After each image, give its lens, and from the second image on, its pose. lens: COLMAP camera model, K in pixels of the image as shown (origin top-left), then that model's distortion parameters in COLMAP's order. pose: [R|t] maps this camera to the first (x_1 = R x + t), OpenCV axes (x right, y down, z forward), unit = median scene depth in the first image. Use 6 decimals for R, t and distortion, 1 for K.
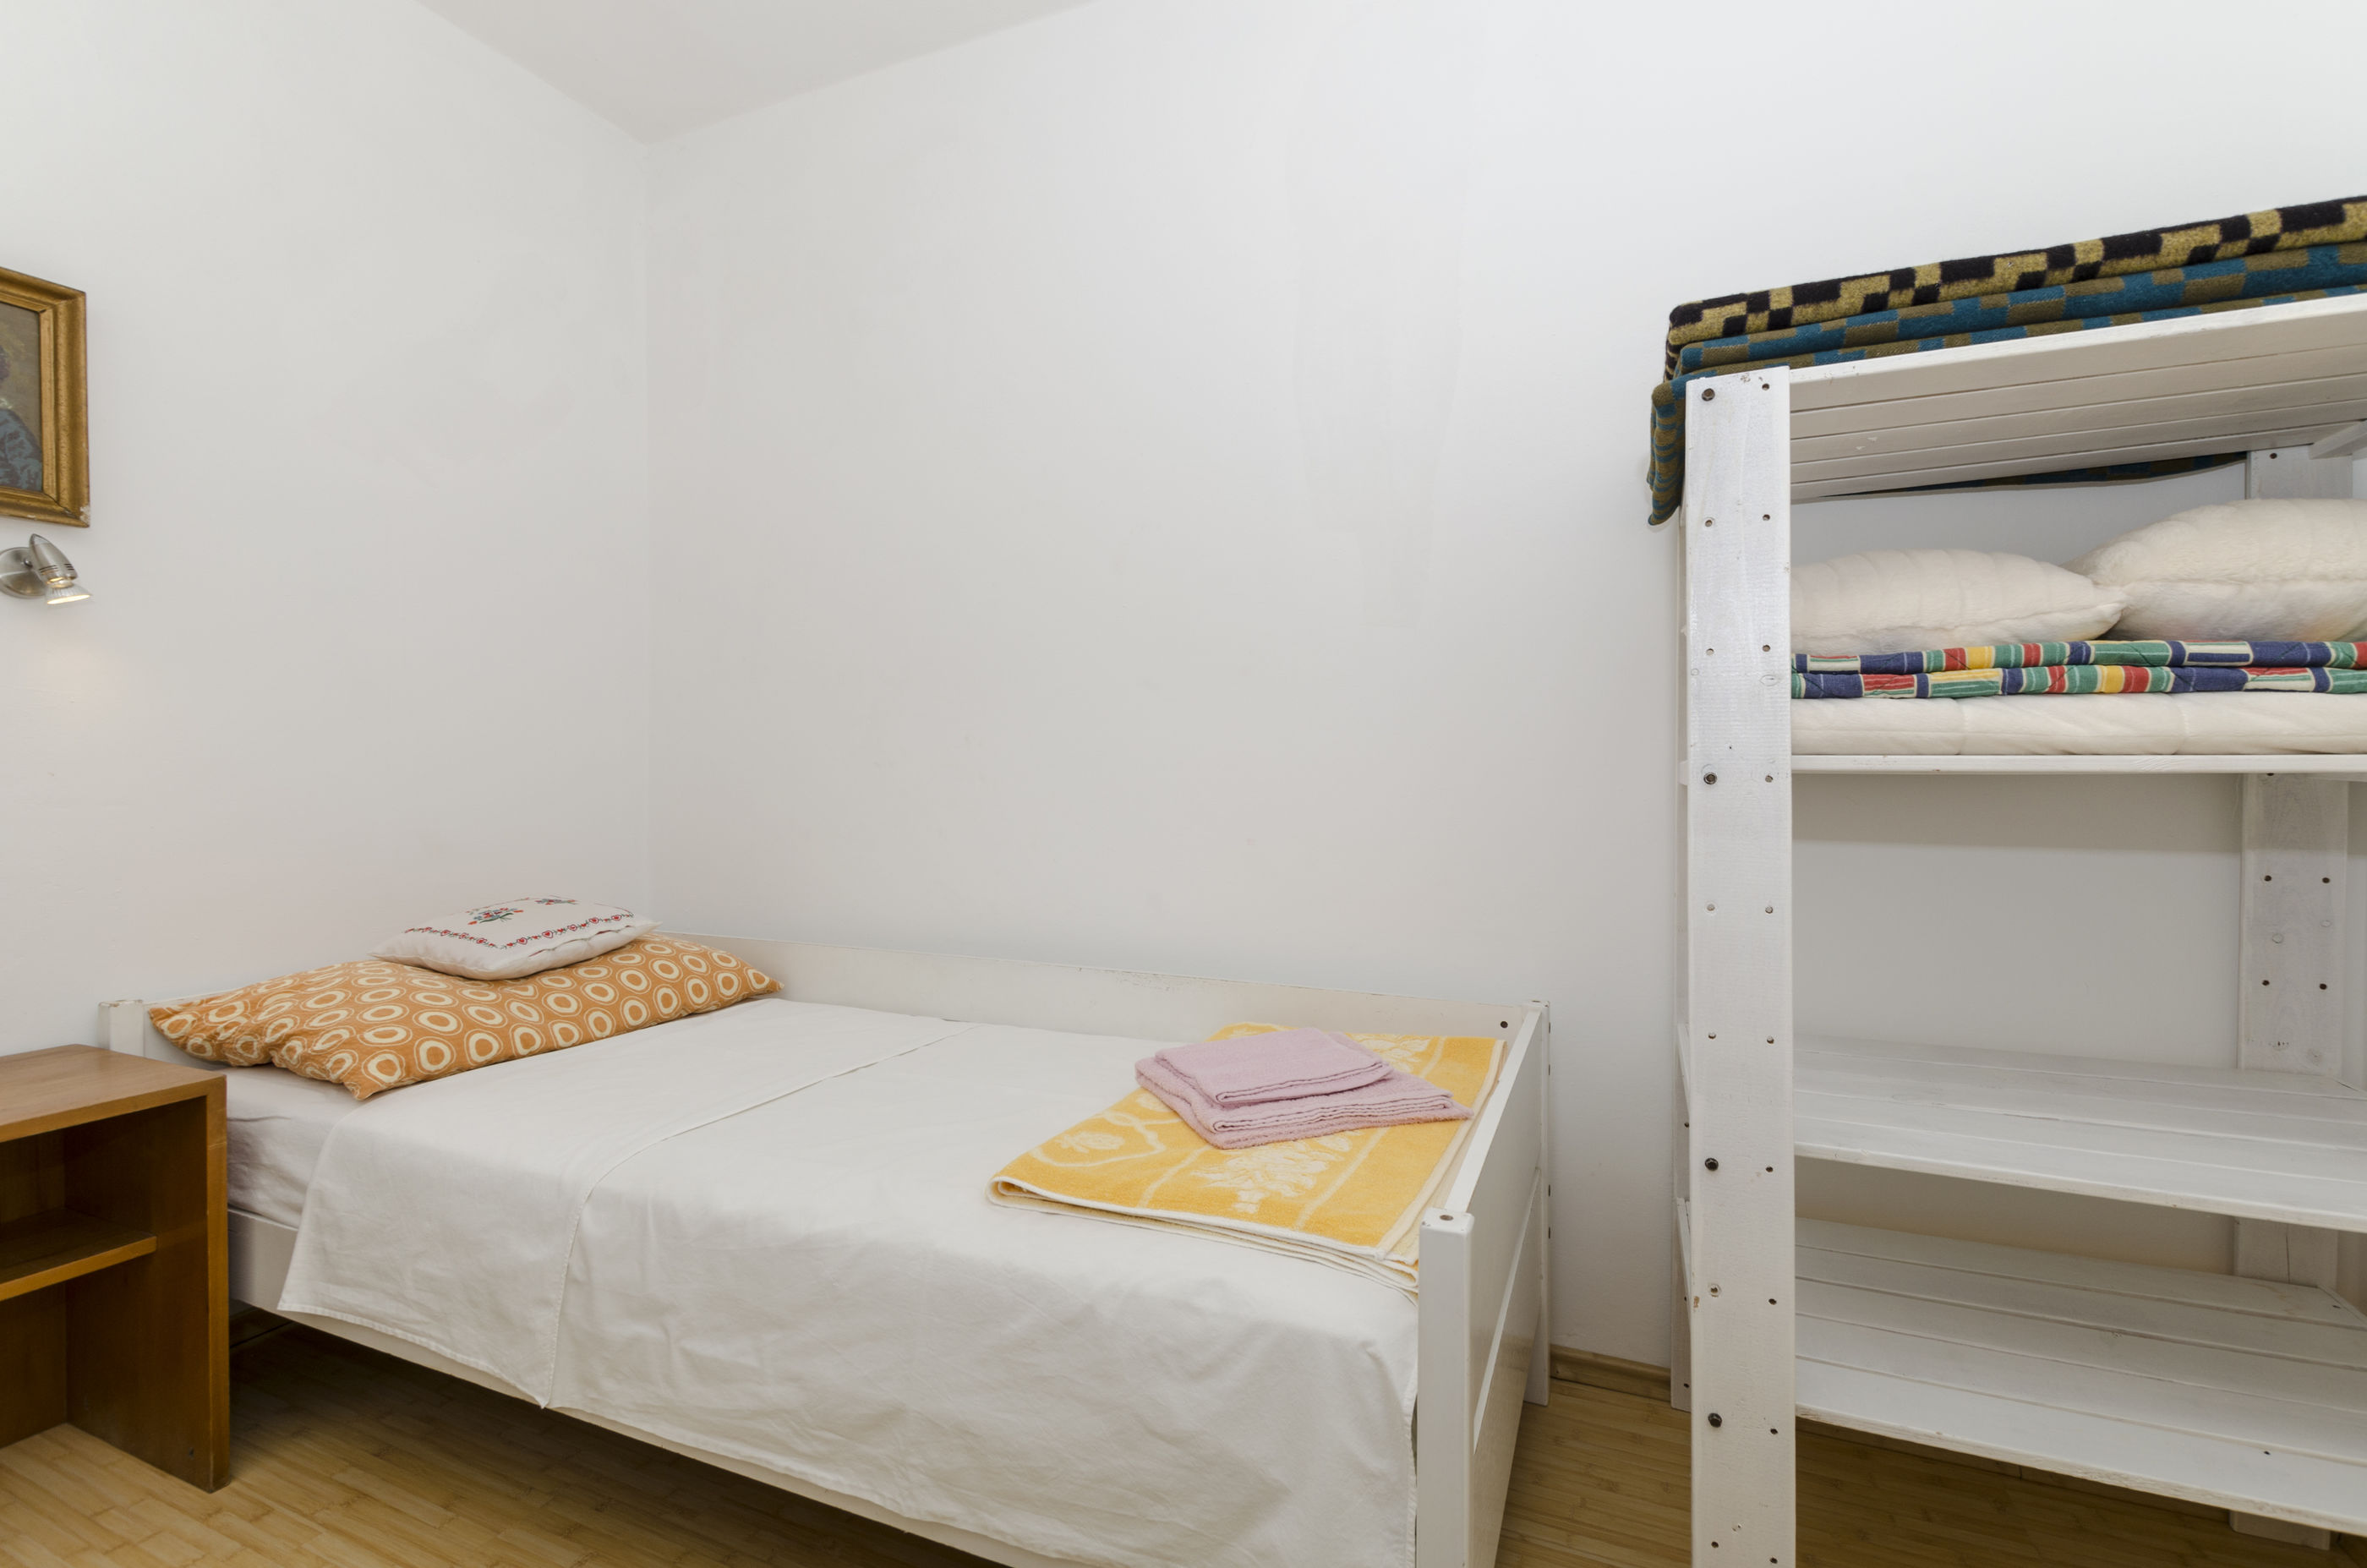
lens RADIAL K [[1030.8, 0, 1189.0], [0, 1030.8, 789.1], [0, 0, 1]] dist [0.004171, -0.002008]
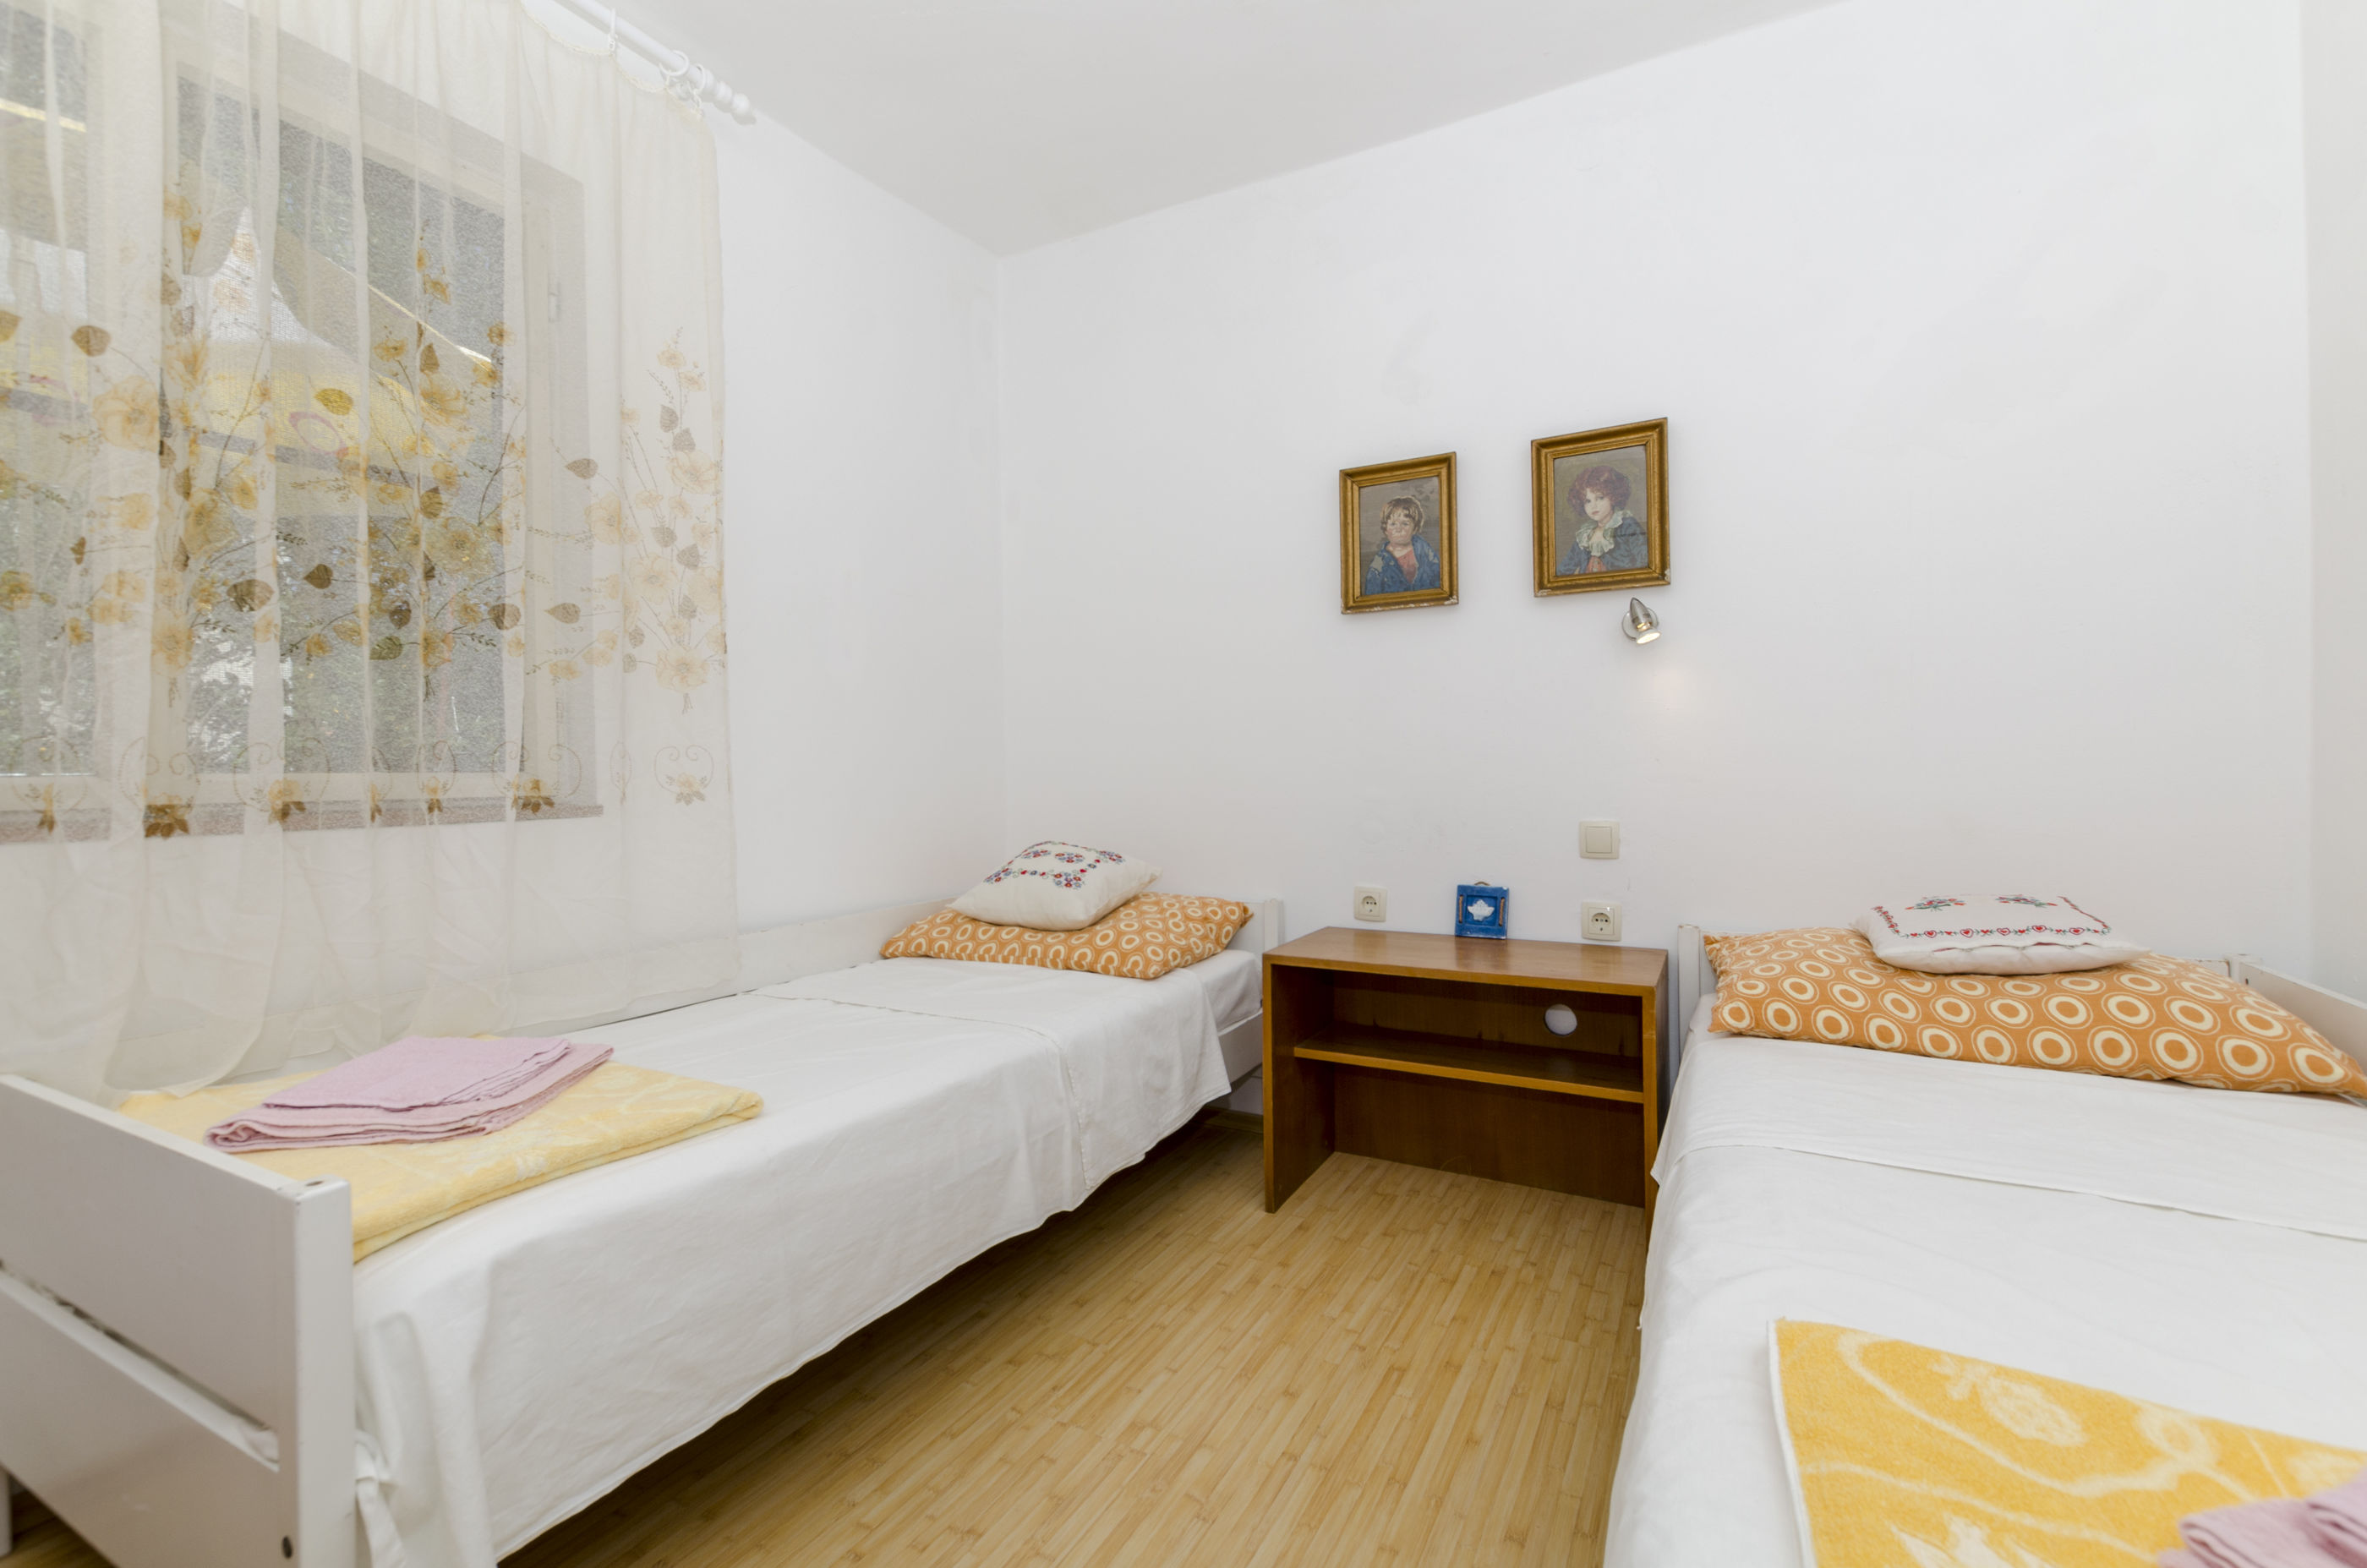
lens RADIAL K [[1030.8, 0, 1196.0], [0, 1030.8, 775.4], [0, 0, 1]] dist [0.004171, -0.002008]
pose [[-0.086211, 0.006510, -0.996256, 0.381542], [-0.006558, 0.999953, 0.007101, 0.001573], [0.996255, 0.007146, -0.086164, 0.465988]]
